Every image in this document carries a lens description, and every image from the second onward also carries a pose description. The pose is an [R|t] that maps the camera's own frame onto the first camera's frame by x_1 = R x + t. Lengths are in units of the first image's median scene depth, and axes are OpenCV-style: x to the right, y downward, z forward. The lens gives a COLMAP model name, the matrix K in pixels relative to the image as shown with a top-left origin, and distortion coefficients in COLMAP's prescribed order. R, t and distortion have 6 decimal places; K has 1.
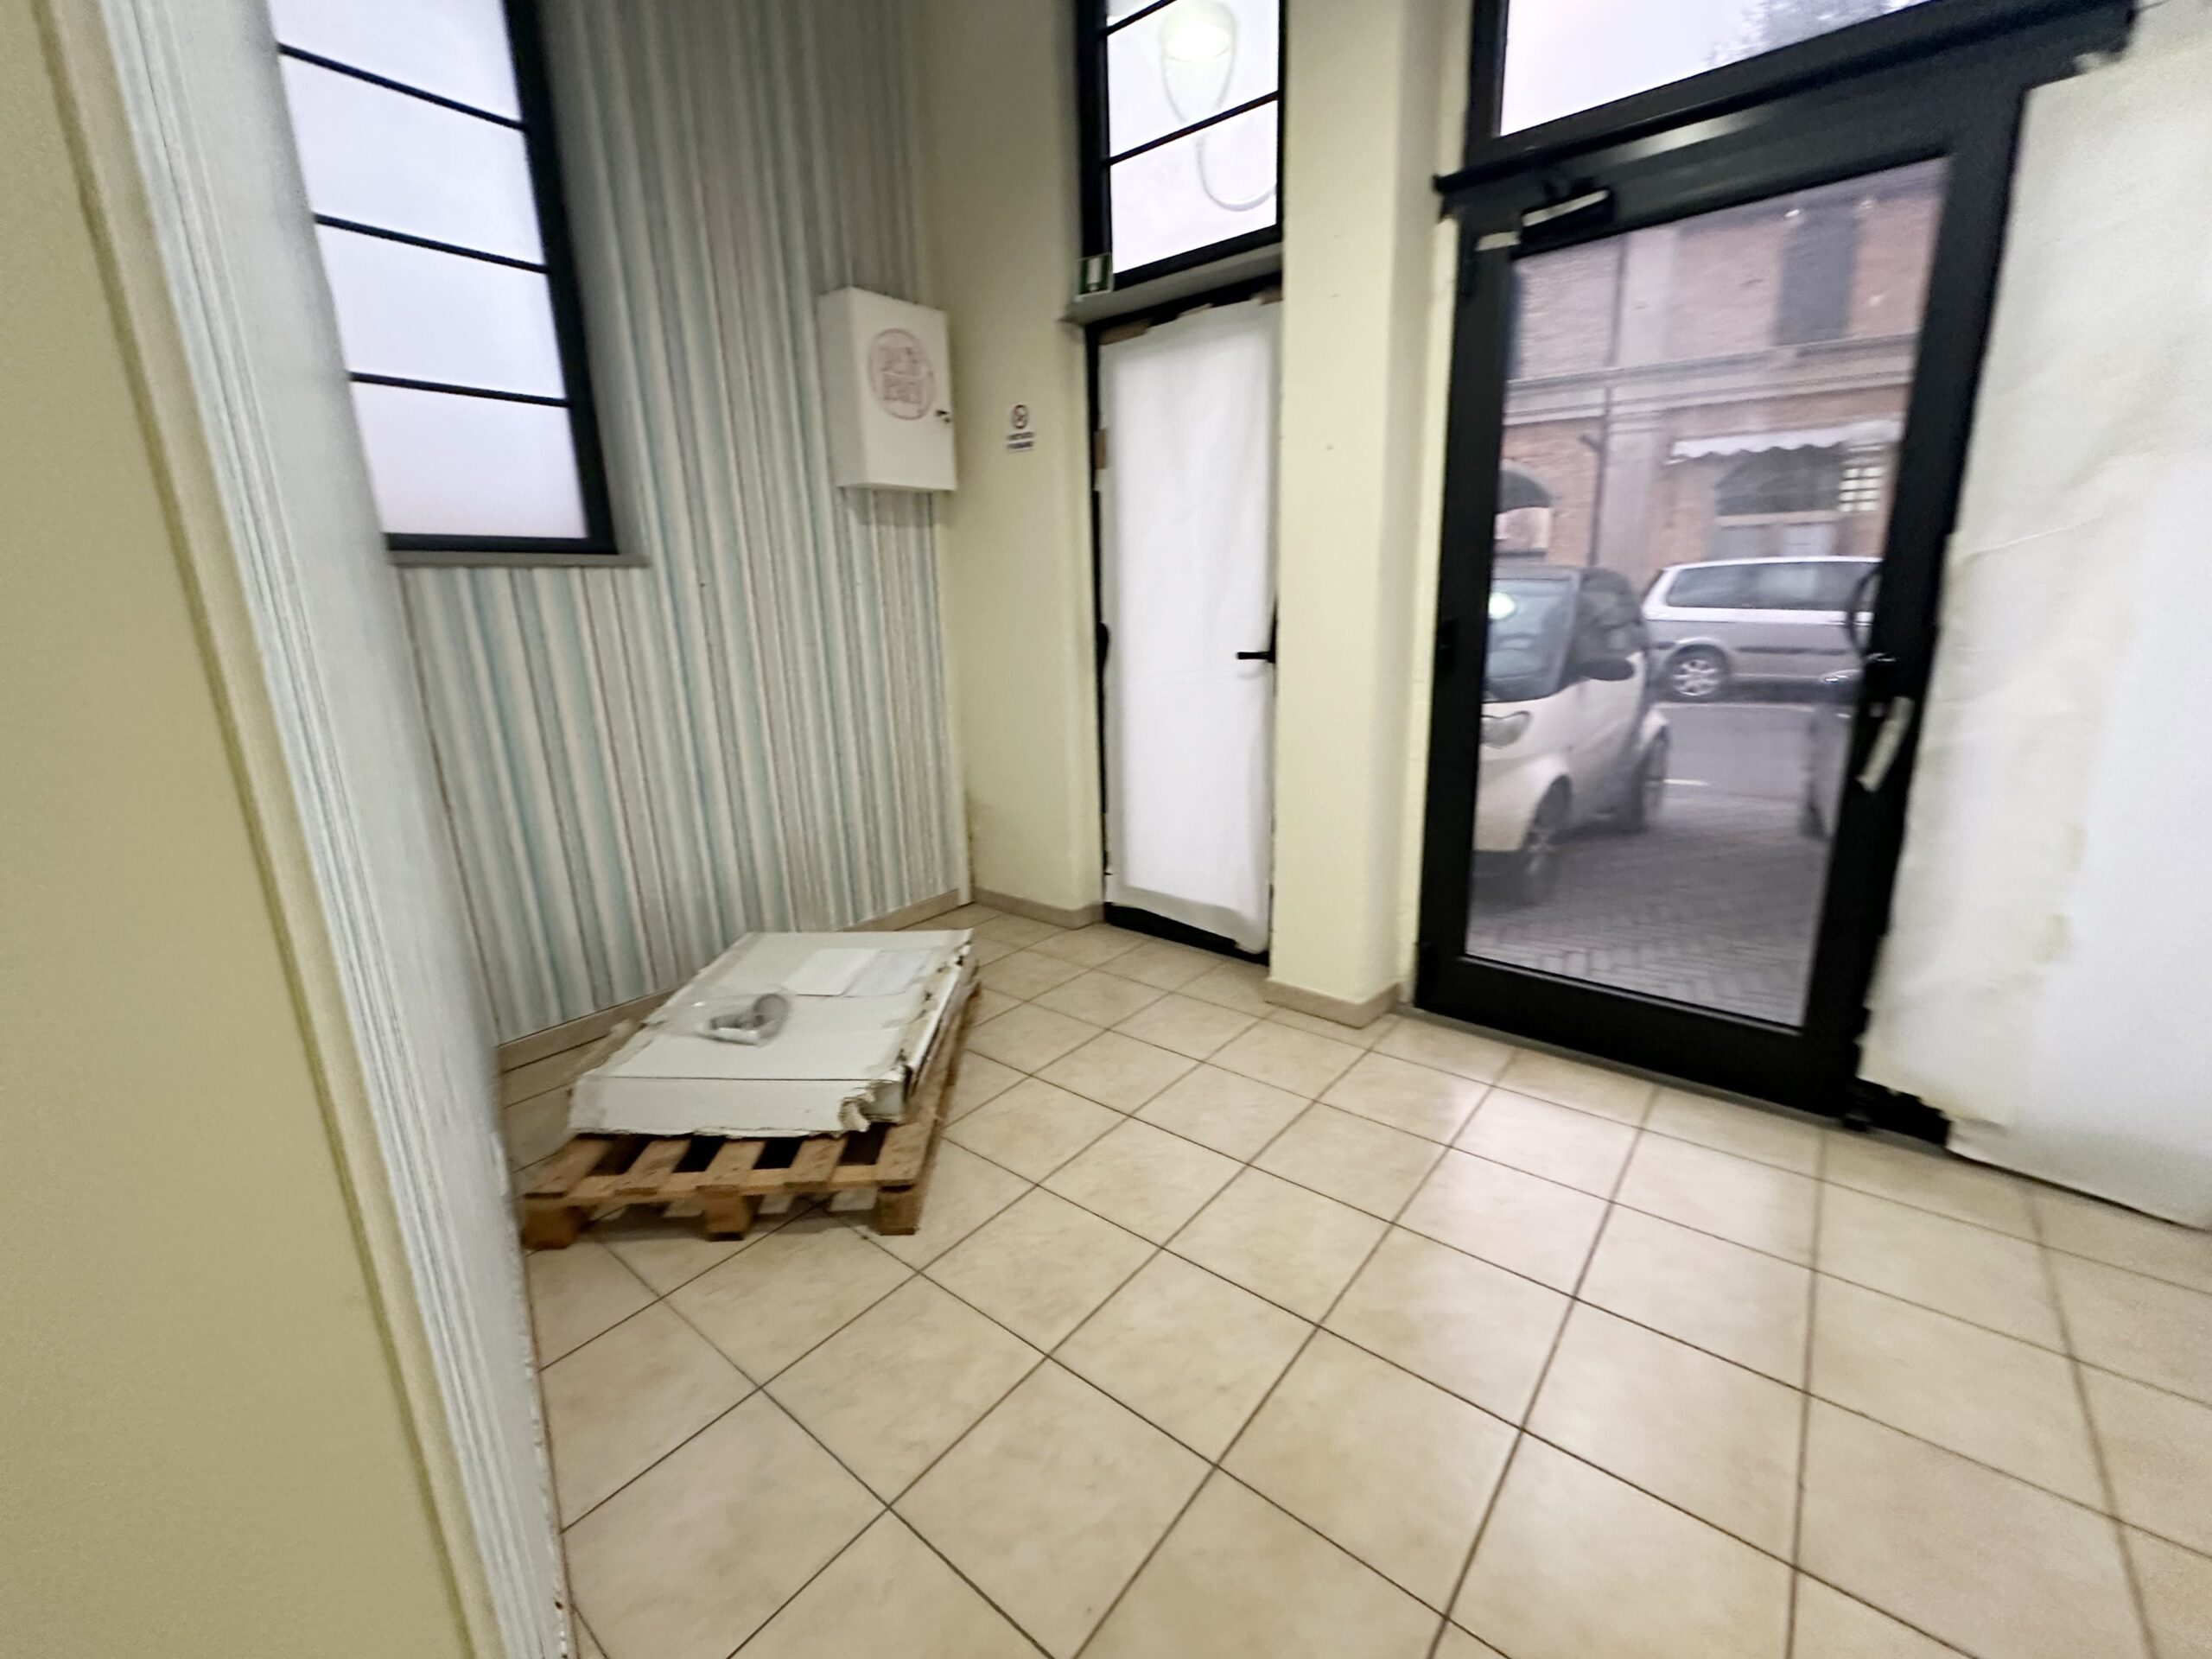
lens RADIAL K [[876.5, 0, 1129.4], [0, 876.5, 818.9], [0, 0, 1]] dist [-0.007252, 0.001171]
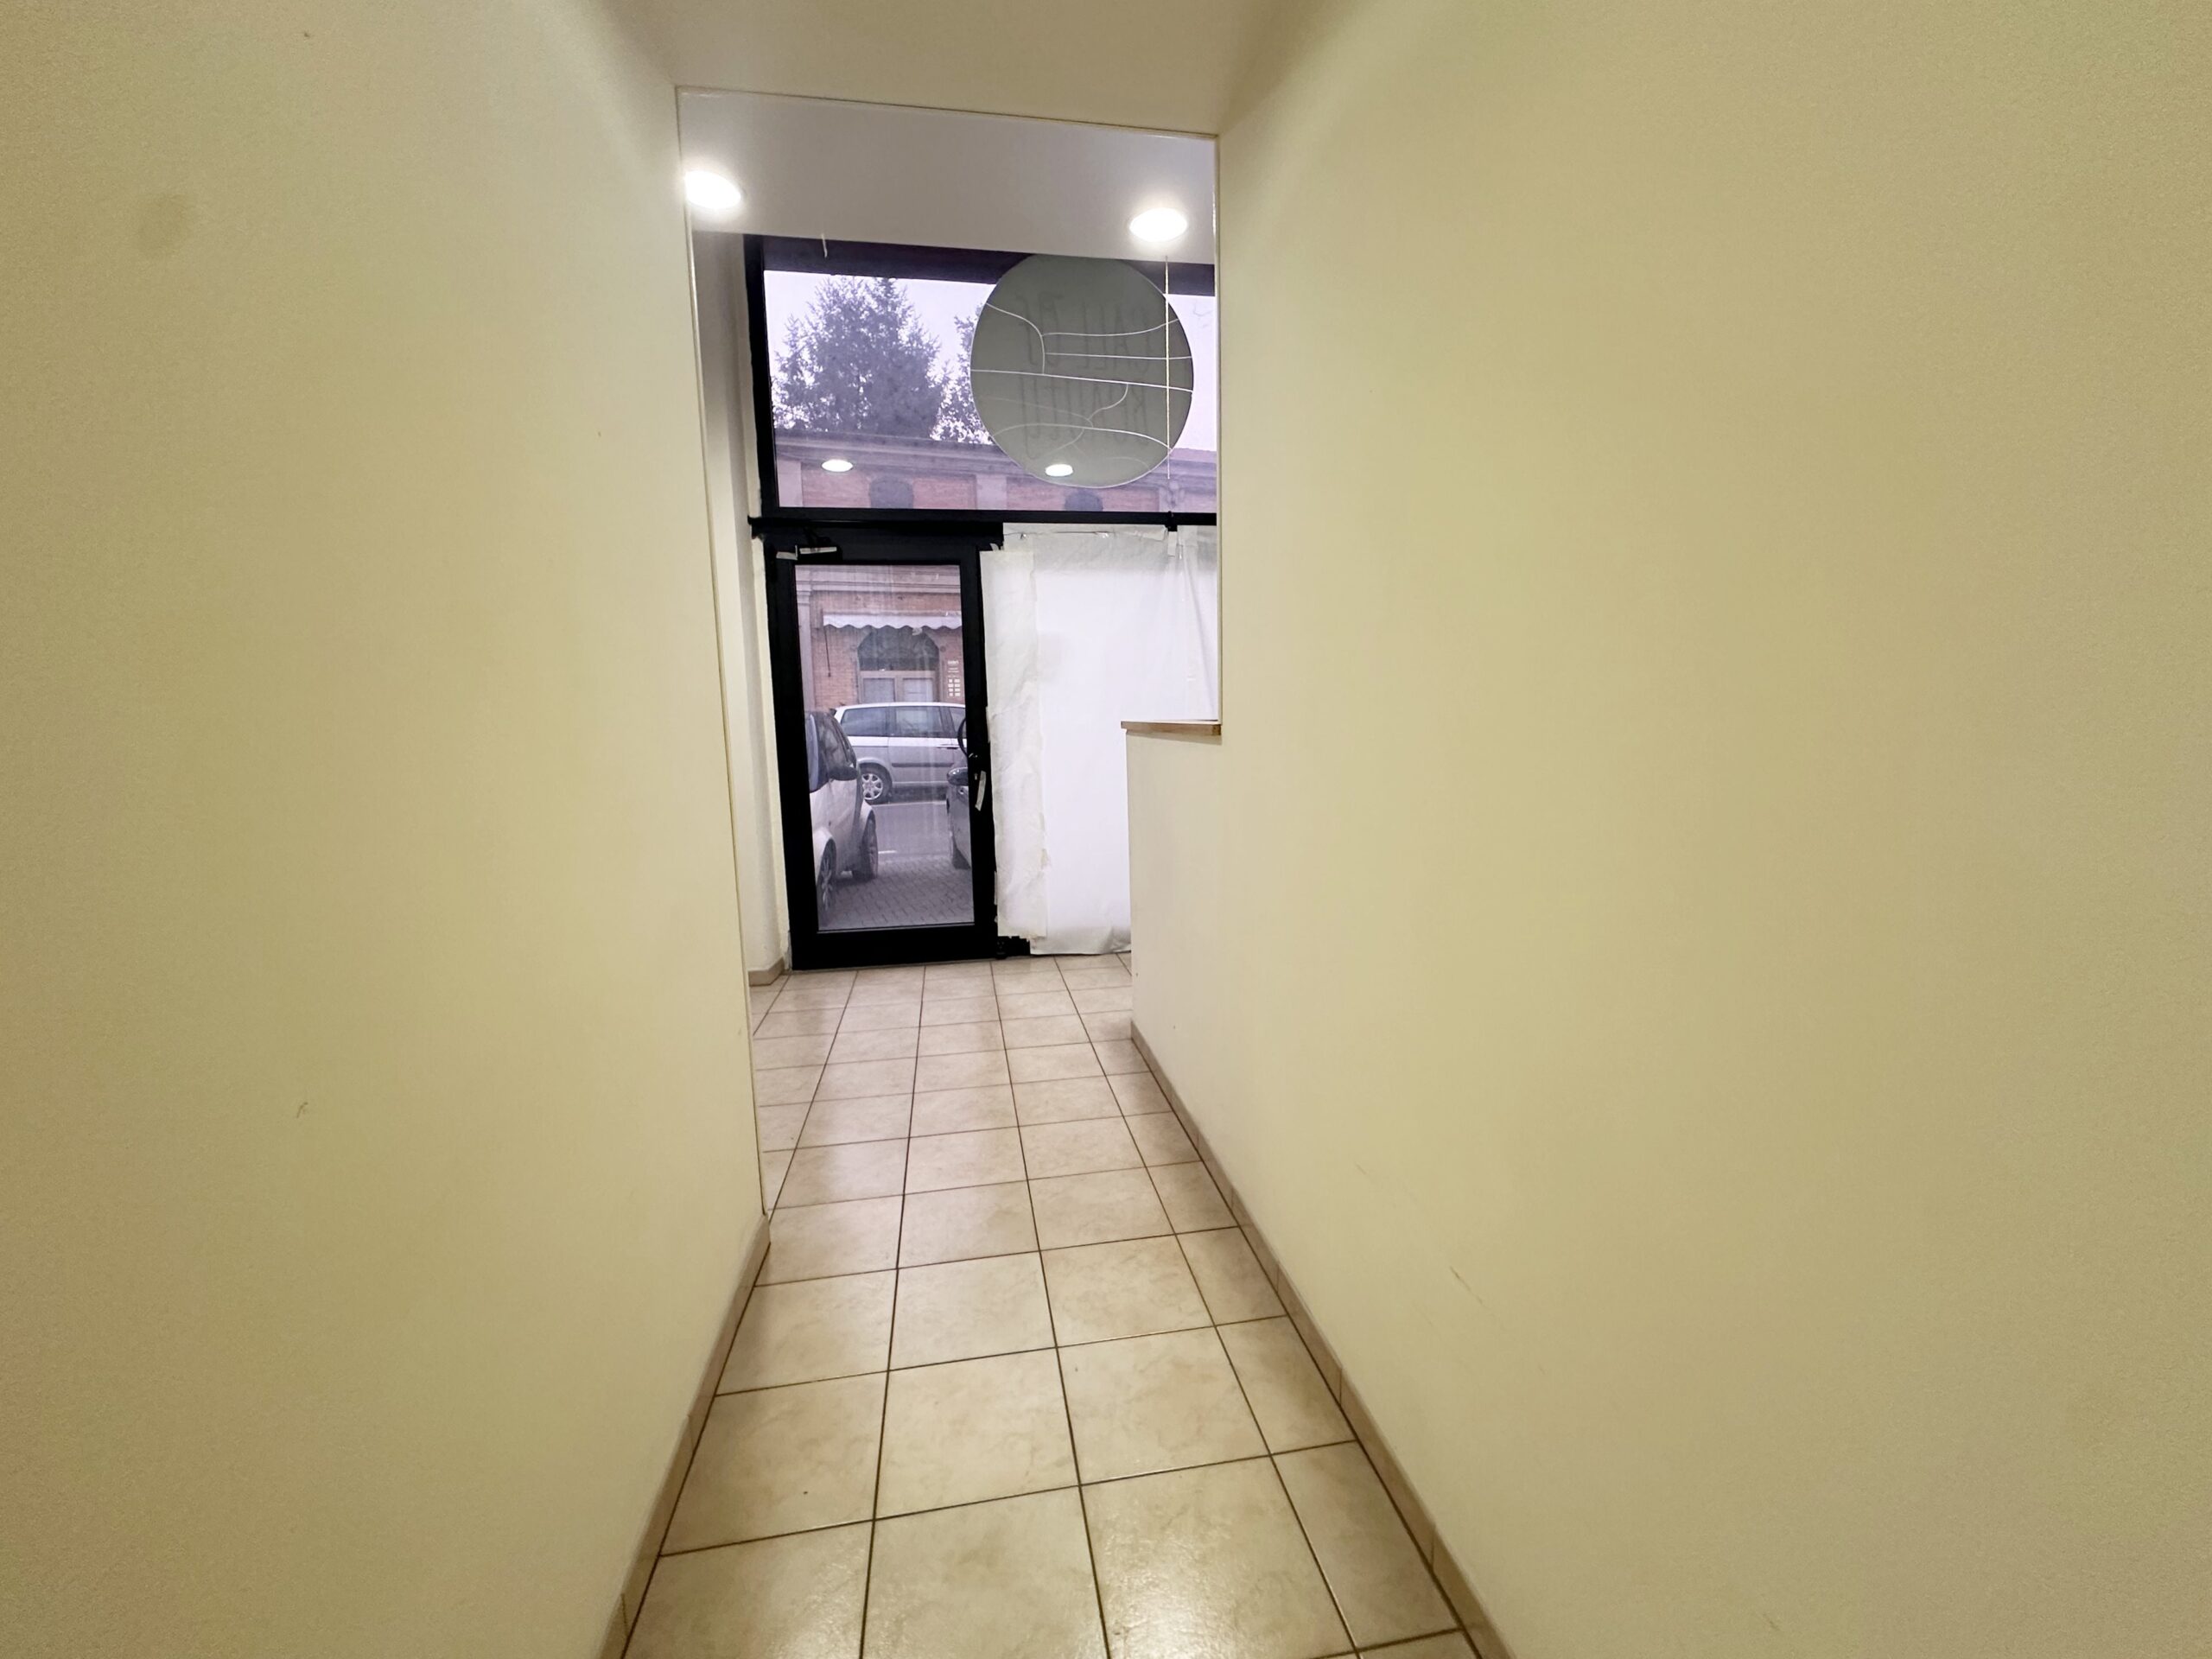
lens RADIAL K [[876.5, 0, 1101.1], [0, 876.5, 813.3], [0, 0, 1]] dist [-0.007252, 0.001171]
pose [[0.662976, -0.077479, 0.744621, -0.634246], [0.185062, 0.980723, -0.062725, 0.167119], [-0.725407, 0.179386, 0.664534, -0.737985]]
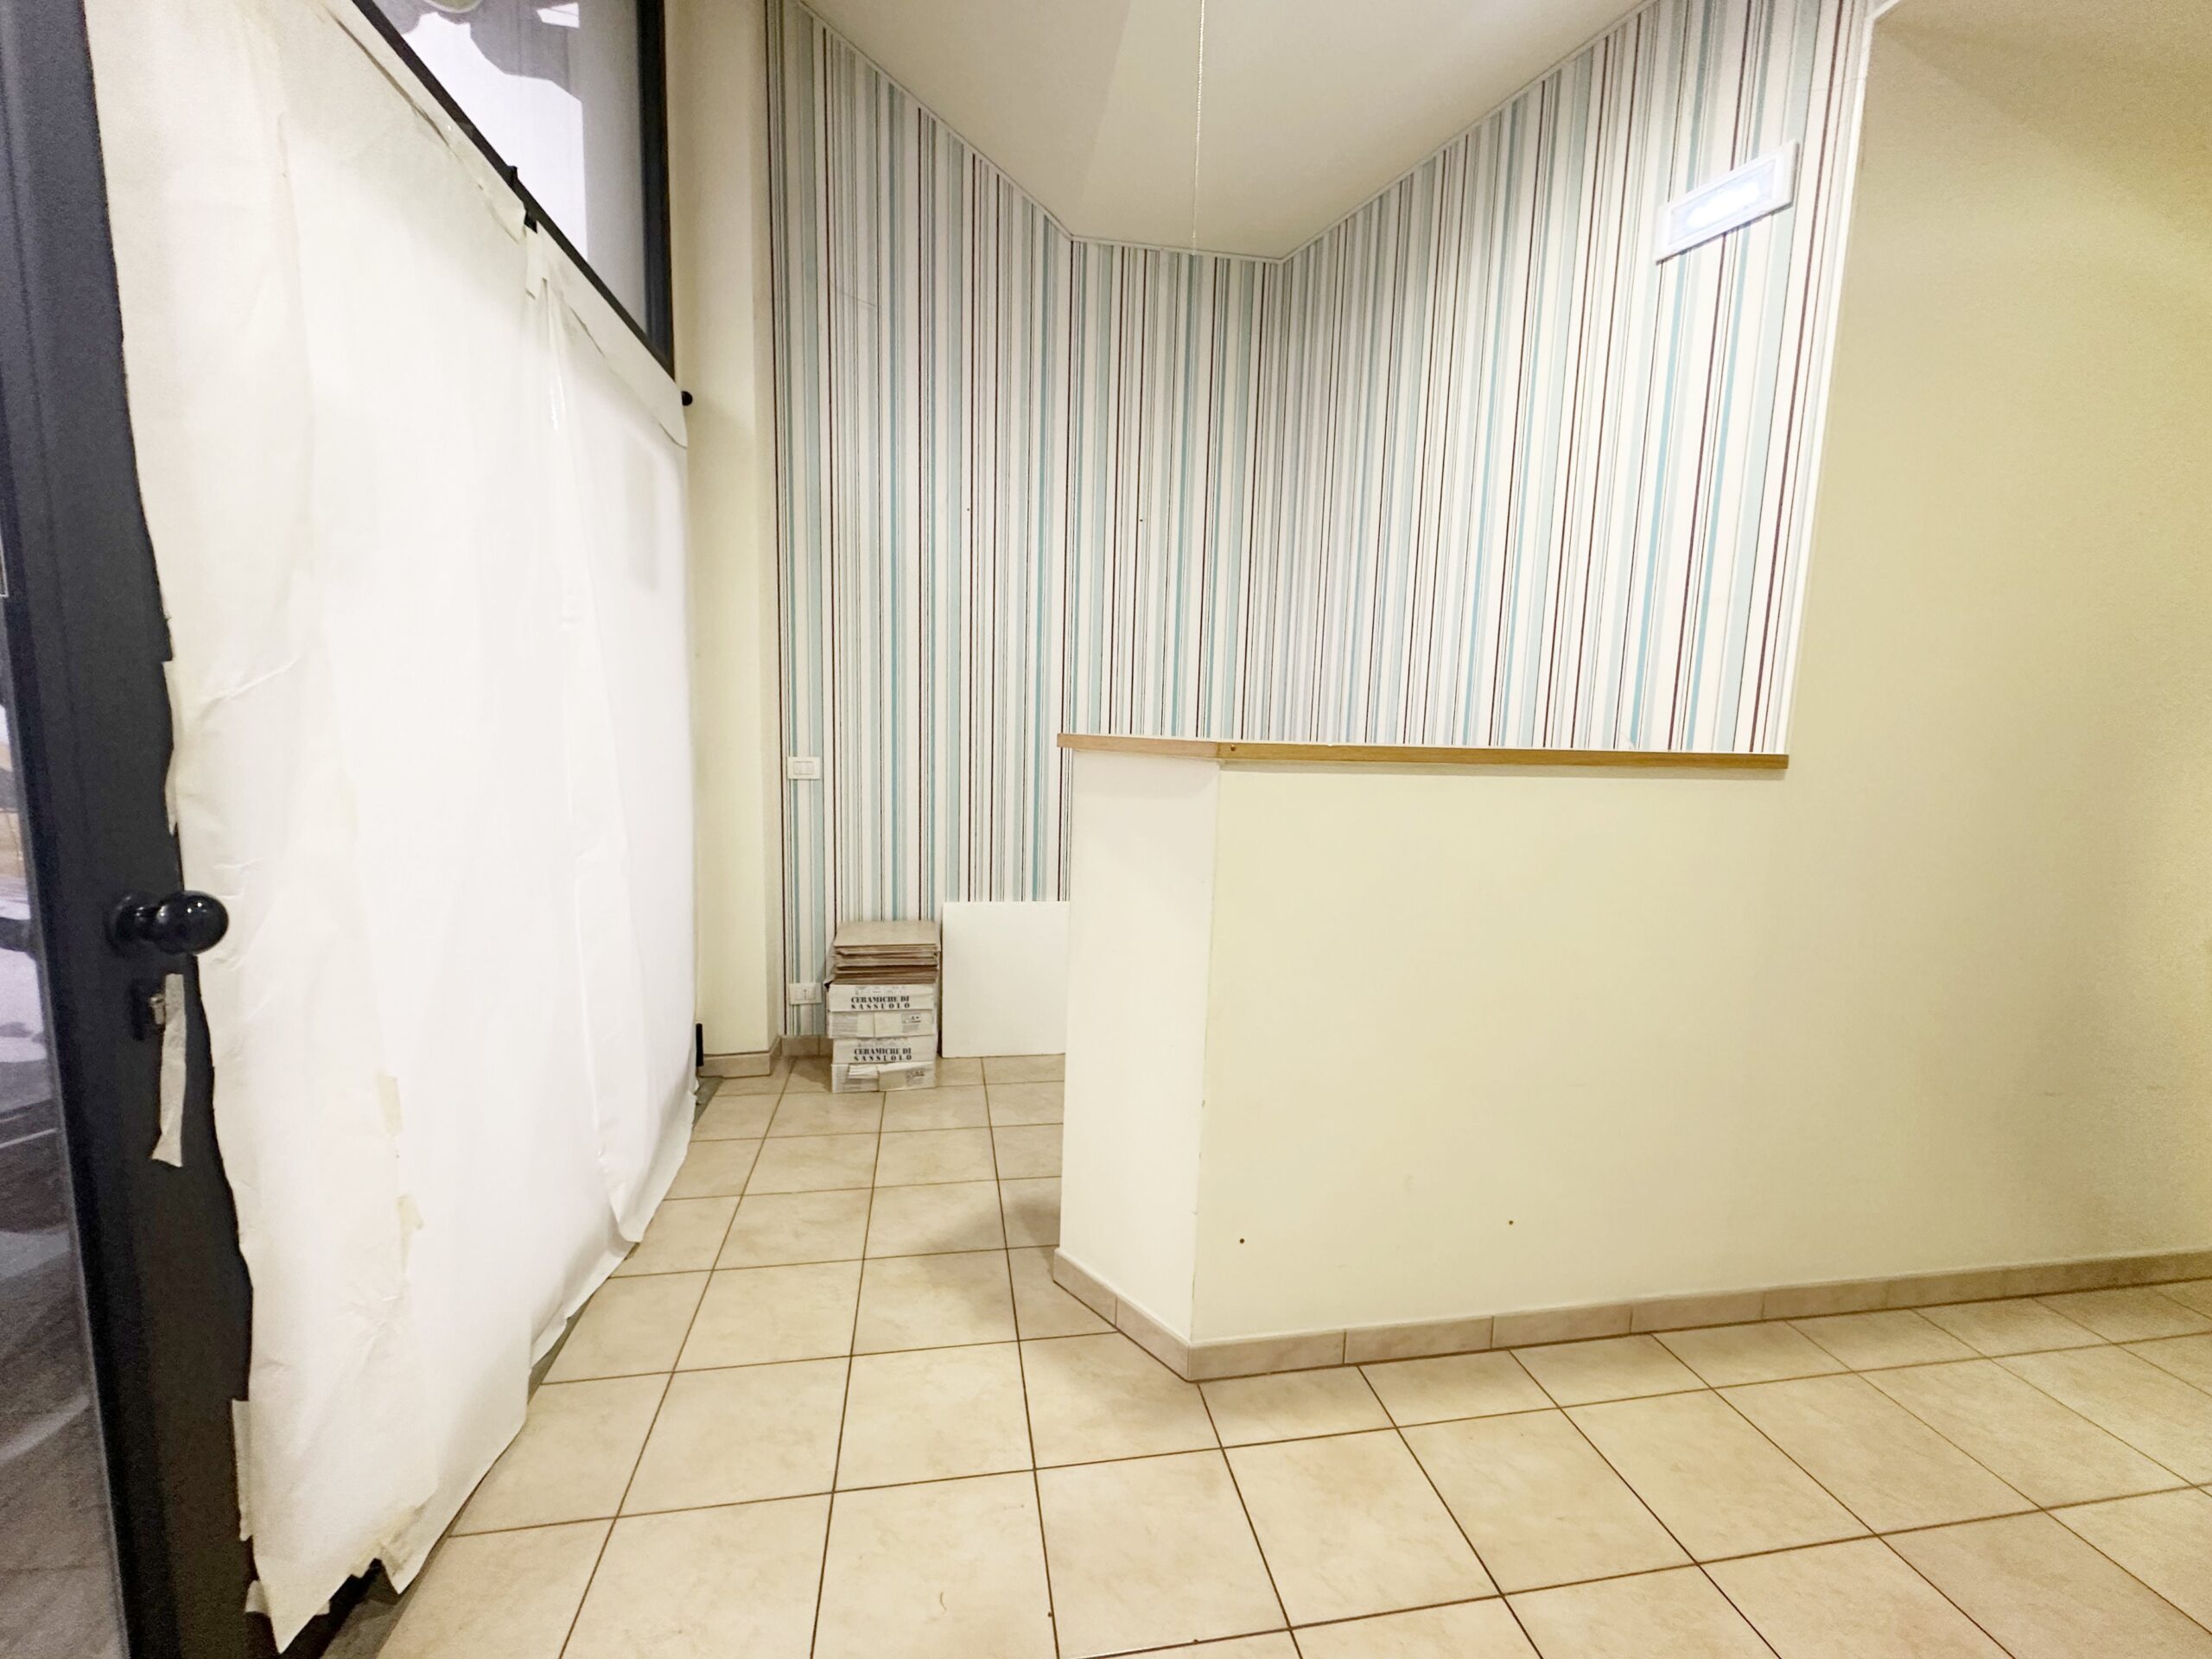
lens RADIAL K [[876.5, 0, 1097.4], [0, 876.5, 827.8], [0, 0, 1]] dist [-0.007252, 0.001171]
pose [[-0.740461, -0.076678, 0.667711, 0.151920], [0.154749, 0.947327, 0.280399, -0.239464], [-0.654041, 0.310952, -0.689593, 0.837107]]
